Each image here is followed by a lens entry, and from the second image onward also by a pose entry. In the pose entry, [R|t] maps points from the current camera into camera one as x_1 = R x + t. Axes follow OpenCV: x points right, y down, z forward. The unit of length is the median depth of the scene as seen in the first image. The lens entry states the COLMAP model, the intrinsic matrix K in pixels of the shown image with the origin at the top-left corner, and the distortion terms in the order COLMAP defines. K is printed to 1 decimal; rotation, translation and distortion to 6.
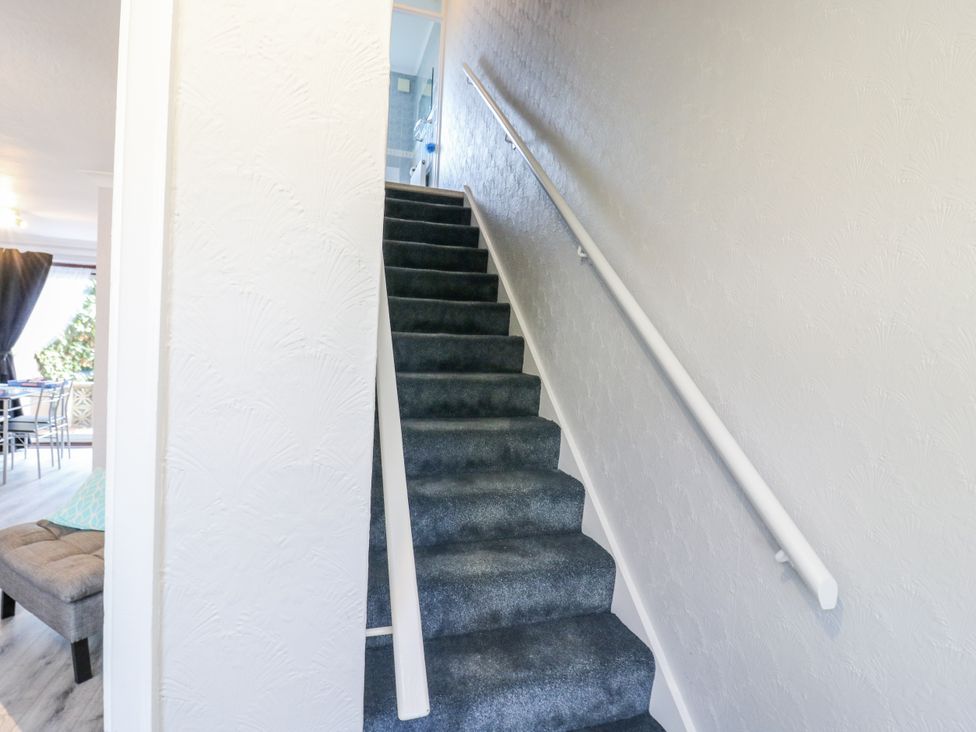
lens RADIAL K [[512.0, 0, 494.1], [0, 512.0, 358.1], [0, 0, 1]] dist [0.000099, -0.012440]
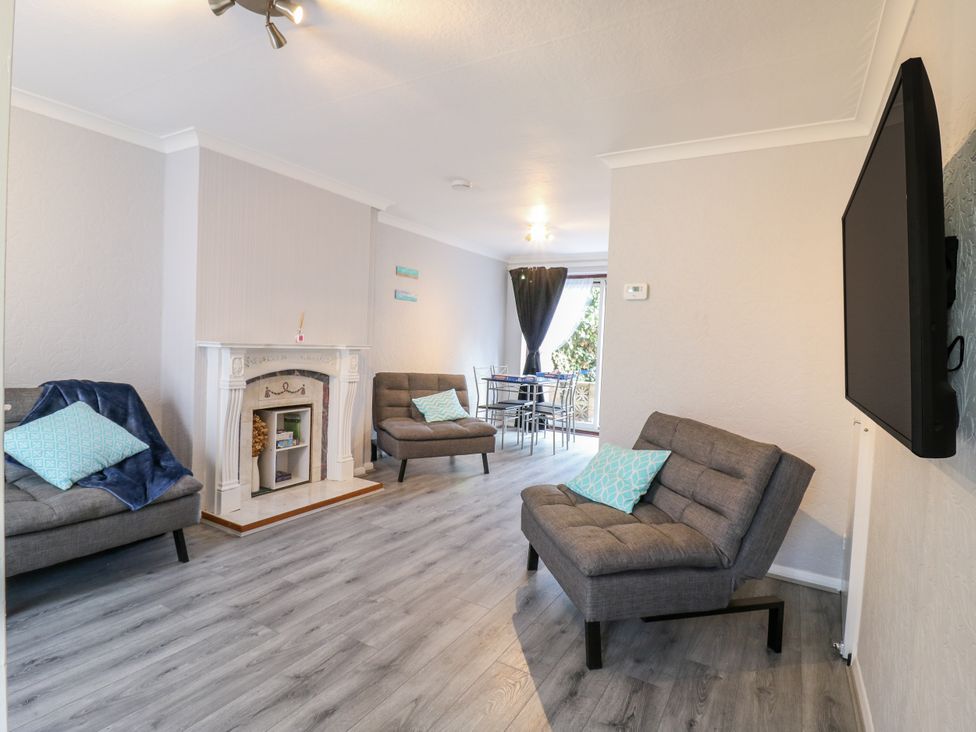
lens RADIAL K [[512.0, 0, 494.1], [0, 512.0, 358.1], [0, 0, 1]] dist [0.000099, -0.012440]
pose [[0.667325, 0.003739, -0.744757, -0.216069], [-0.033878, 0.999105, -0.025340, 0.097307], [0.743996, 0.042141, 0.666854, 0.198339]]
